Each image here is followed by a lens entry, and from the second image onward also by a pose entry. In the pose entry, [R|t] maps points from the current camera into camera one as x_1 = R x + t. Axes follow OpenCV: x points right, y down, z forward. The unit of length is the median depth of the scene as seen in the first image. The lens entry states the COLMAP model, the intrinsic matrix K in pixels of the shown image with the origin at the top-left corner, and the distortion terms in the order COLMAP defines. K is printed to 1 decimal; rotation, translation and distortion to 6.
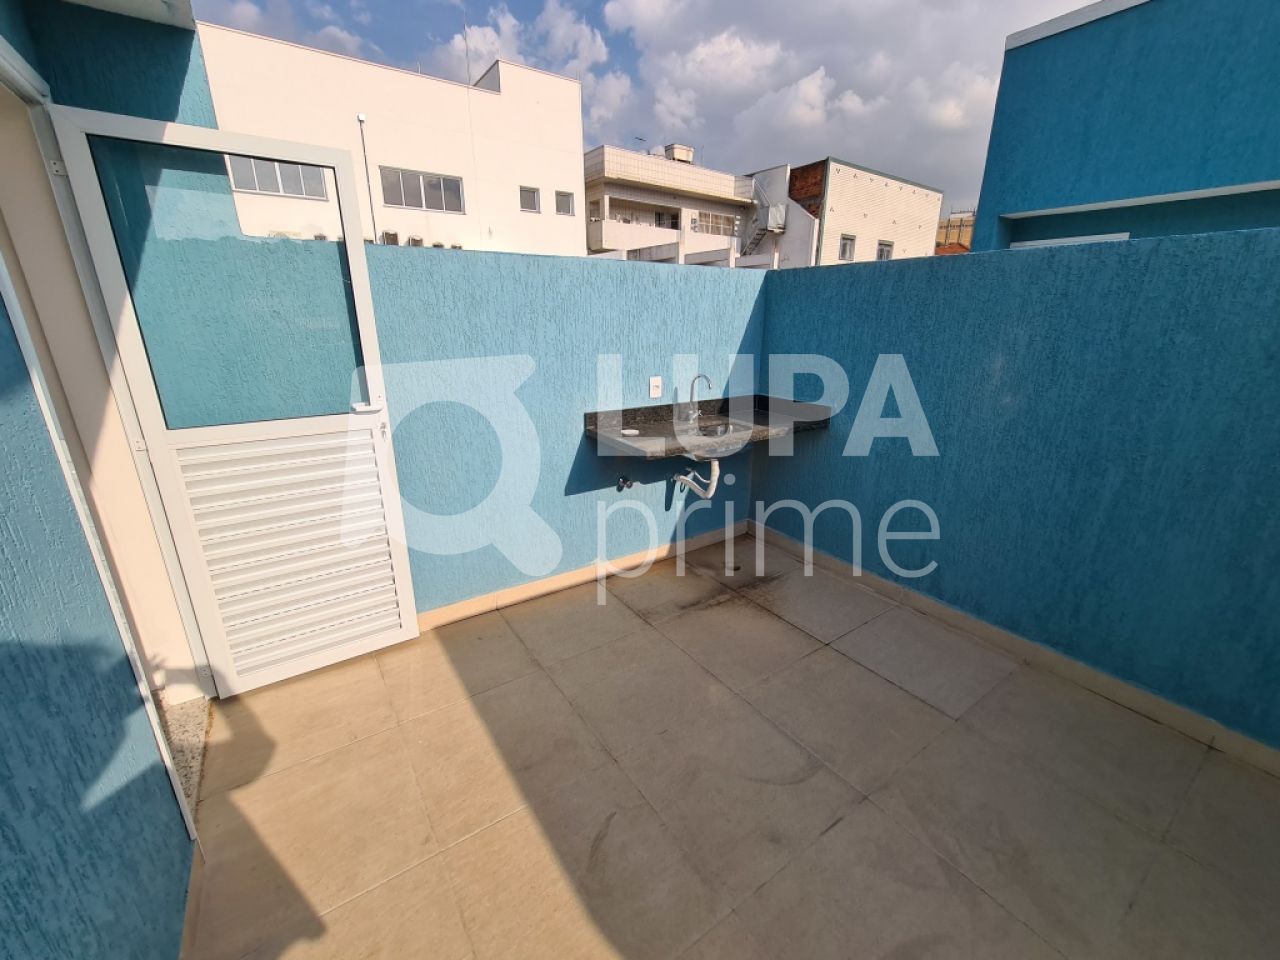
lens RADIAL K [[521.2, 0, 639.5], [0, 521.2, 475.5], [0, 0, 1]] dist [-0.001585, 0.000818]
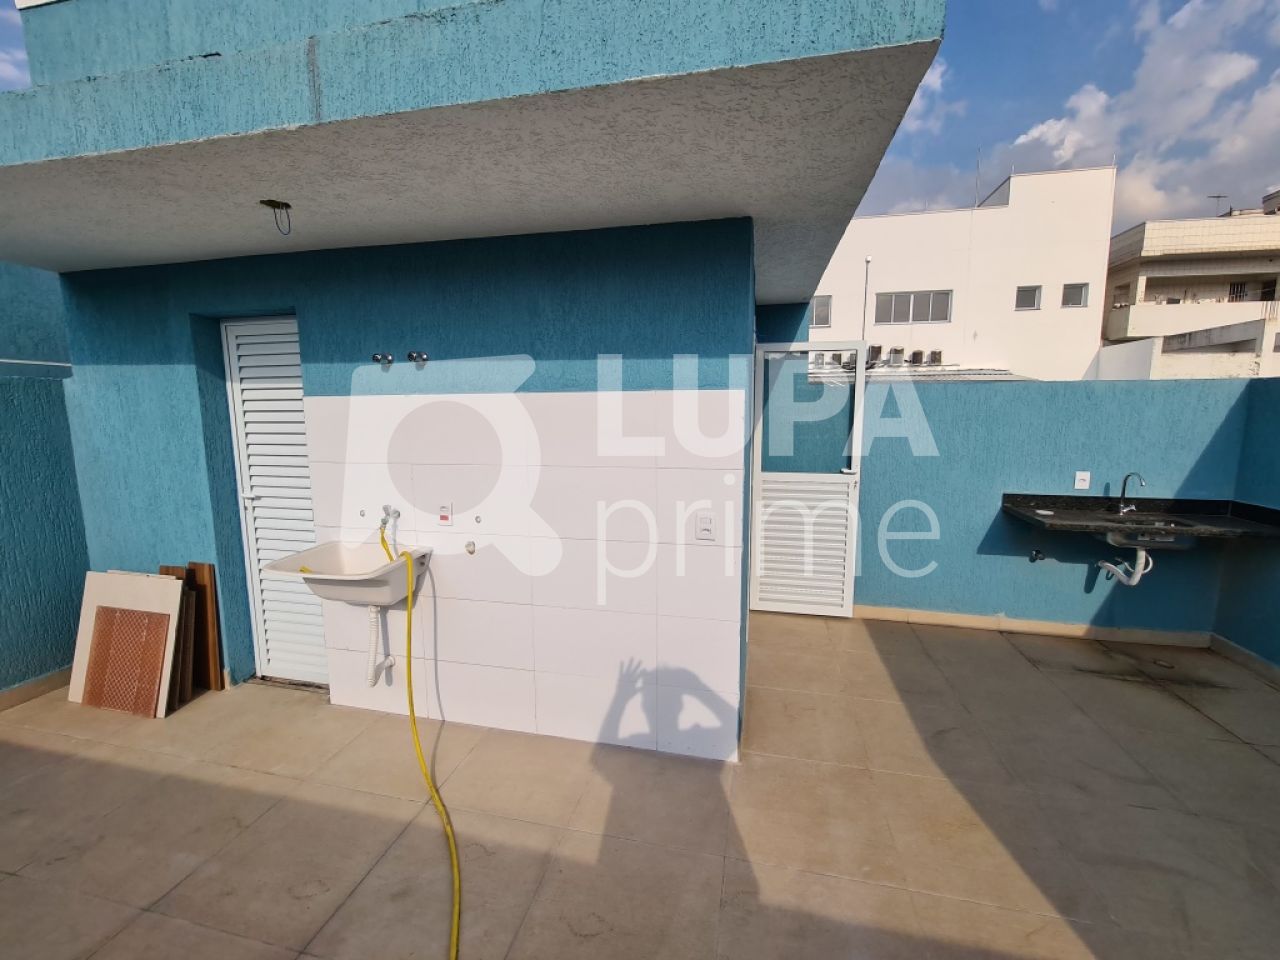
lens RADIAL K [[521.2, 0, 642.0], [0, 521.2, 479.5], [0, 0, 1]] dist [-0.001585, 0.000818]
pose [[0.679590, 0.091204, -0.727900, 0.193376], [-0.213381, 0.973915, -0.077190, 0.120488], [0.701873, 0.207778, 0.681324, -0.460158]]
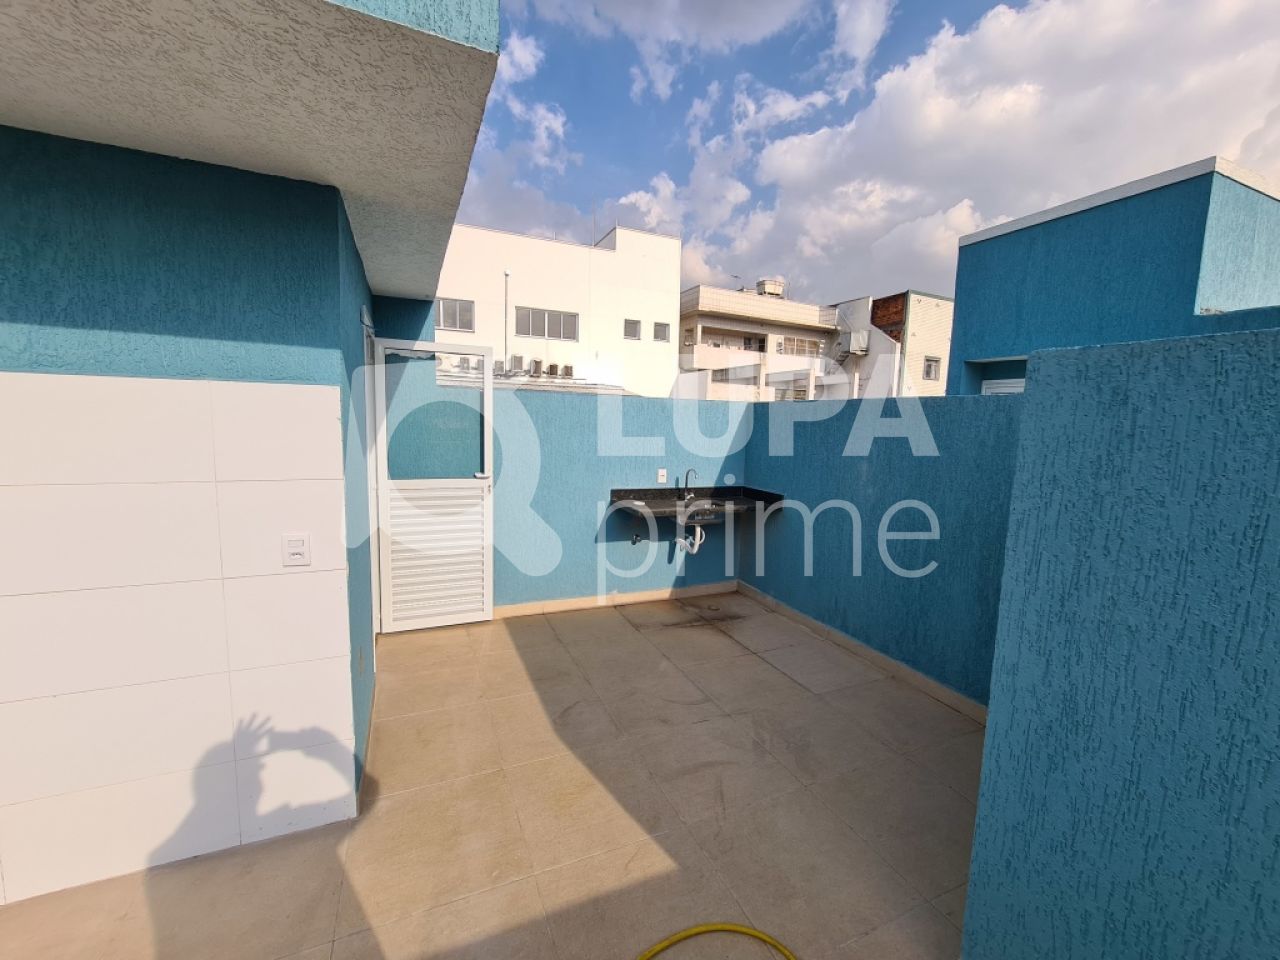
lens RADIAL K [[521.2, 0, 641.9], [0, 521.2, 478.9], [0, 0, 1]] dist [-0.001585, 0.000818]
pose [[0.982629, 0.046554, -0.179645, 0.222521], [-0.080011, 0.979709, -0.183762, 0.108718], [0.167445, 0.194943, 0.966416, -0.419322]]
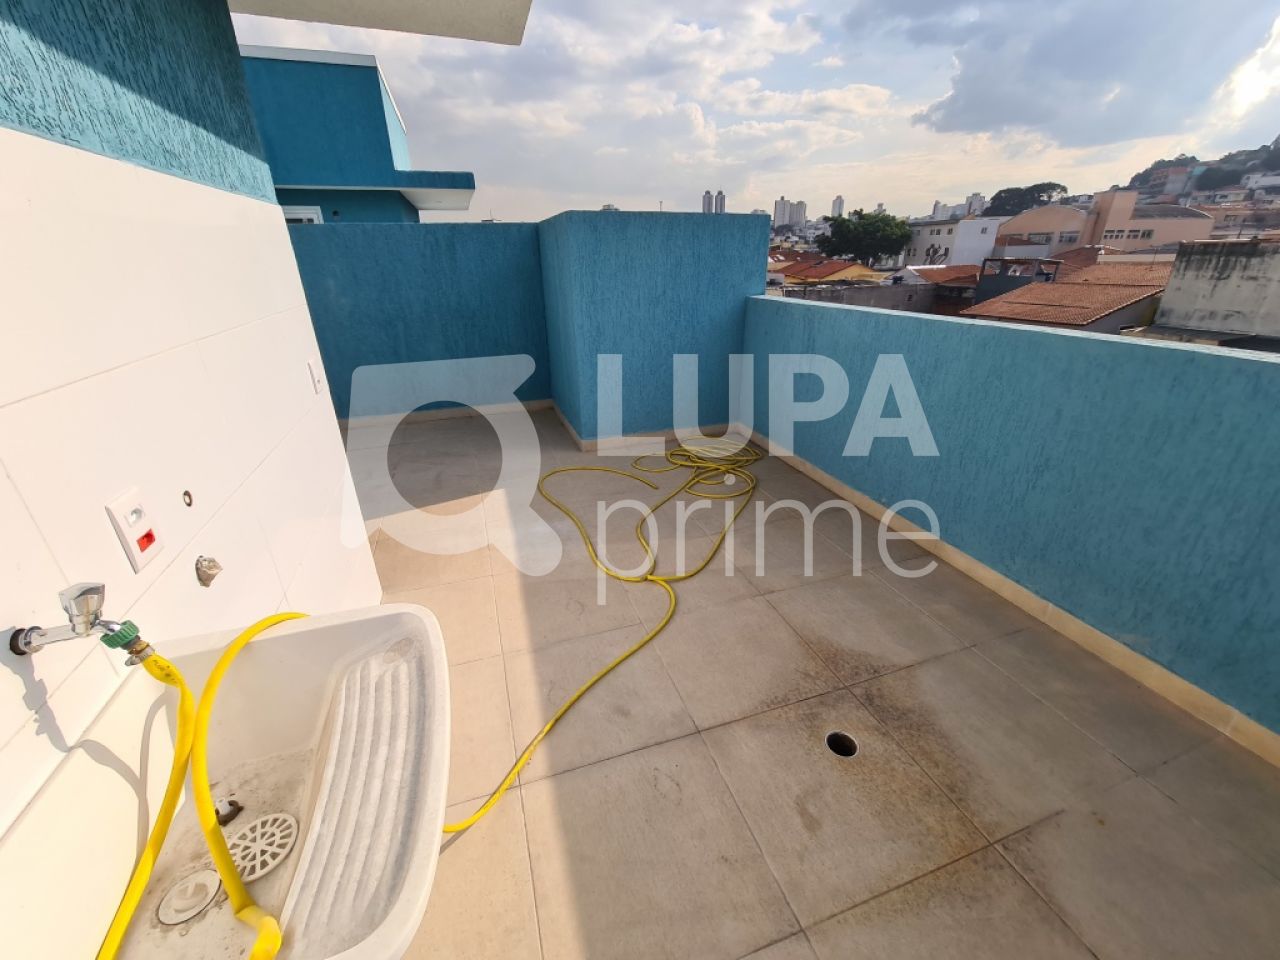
lens RADIAL K [[521.2, 0, 640.7], [0, 521.2, 477.3], [0, 0, 1]] dist [-0.001585, 0.000818]
pose [[0.271562, -0.385988, 0.881627, -0.713164], [0.302695, 0.903819, 0.302467, 0.146166], [-0.913581, 0.184726, 0.362280, -0.455650]]
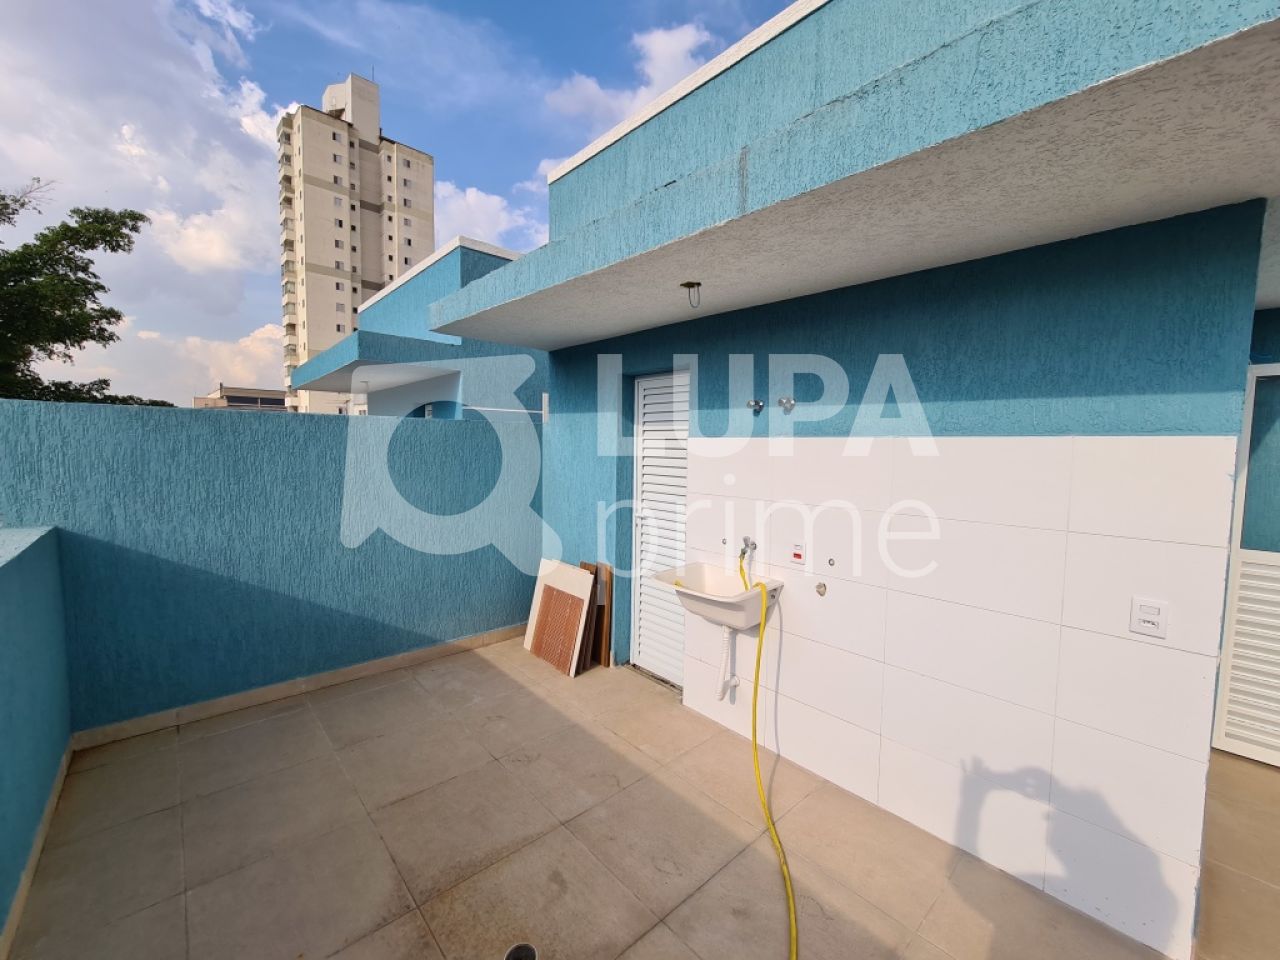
lens RADIAL K [[521.2, 0, 643.0], [0, 521.2, 478.8], [0, 0, 1]] dist [-0.001585, 0.000818]
pose [[0.141611, 0.067168, -0.987641, 0.182024], [-0.309264, 0.950759, 0.020317, 0.123860], [0.940373, 0.302565, 0.155411, -0.507992]]
